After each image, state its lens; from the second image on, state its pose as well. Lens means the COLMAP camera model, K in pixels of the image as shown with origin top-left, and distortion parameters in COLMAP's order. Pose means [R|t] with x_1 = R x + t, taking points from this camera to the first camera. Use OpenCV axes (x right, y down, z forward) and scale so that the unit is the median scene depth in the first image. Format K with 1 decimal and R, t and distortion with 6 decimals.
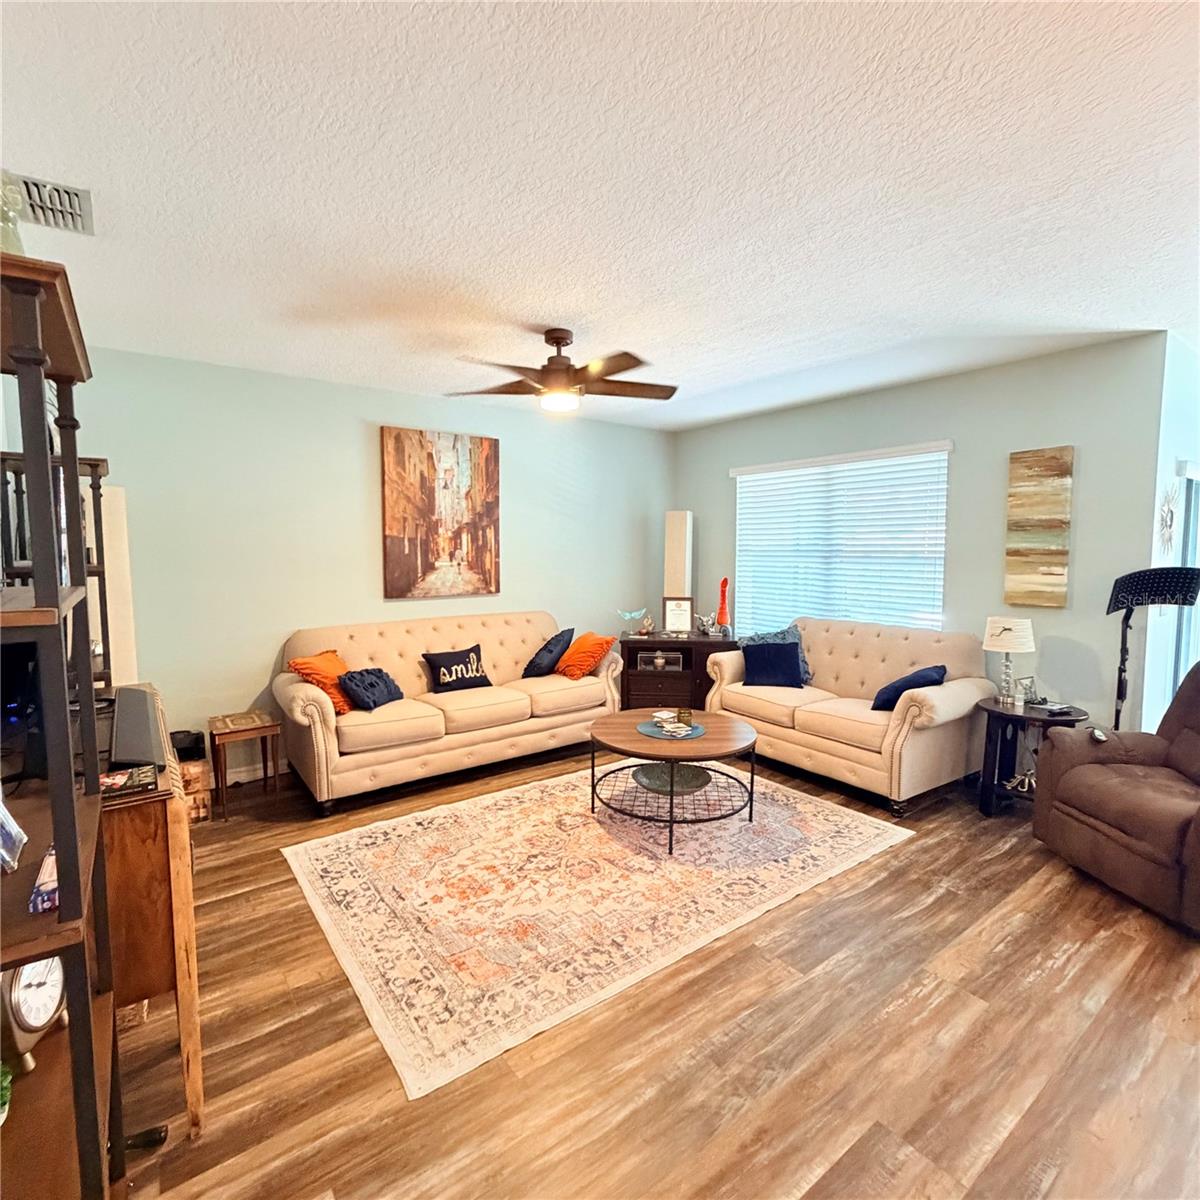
lens RADIAL K [[636.0, 0, 598.7], [0, 636.0, 596.6], [0, 0, 1]] dist [-0.001191, -0.000679]
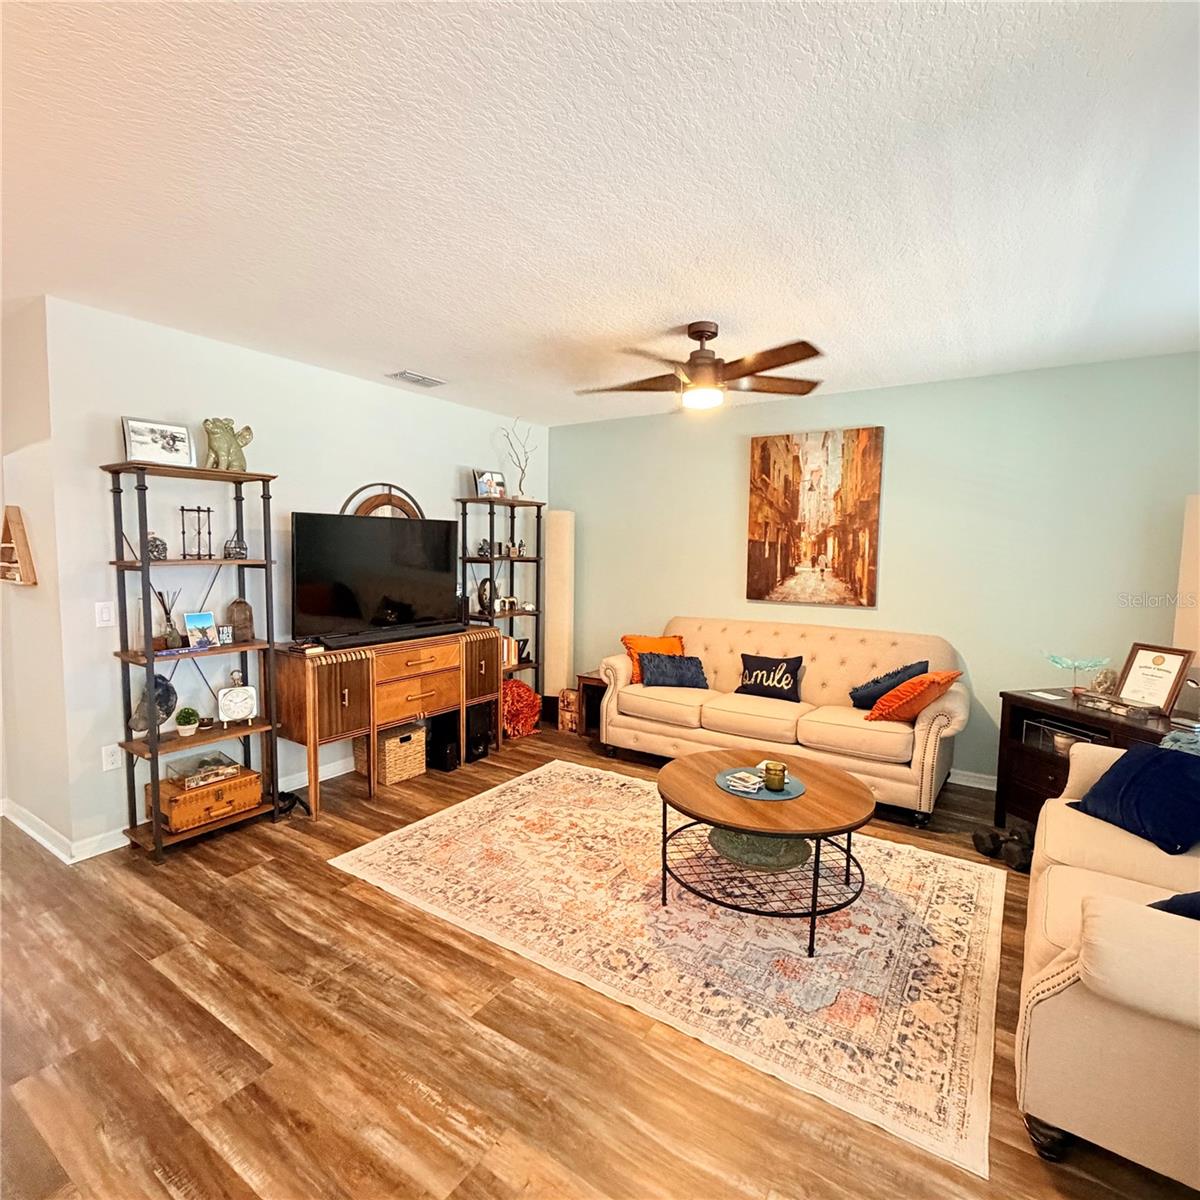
lens RADIAL K [[636.0, 0, 600.8], [0, 636.0, 599.0], [0, 0, 1]] dist [-0.001191, -0.000679]
pose [[0.335072, 0.081862, -0.938629, 0.578983], [-0.087661, 0.994606, 0.055451, -0.034225], [0.938106, 0.063701, 0.340441, 0.399850]]
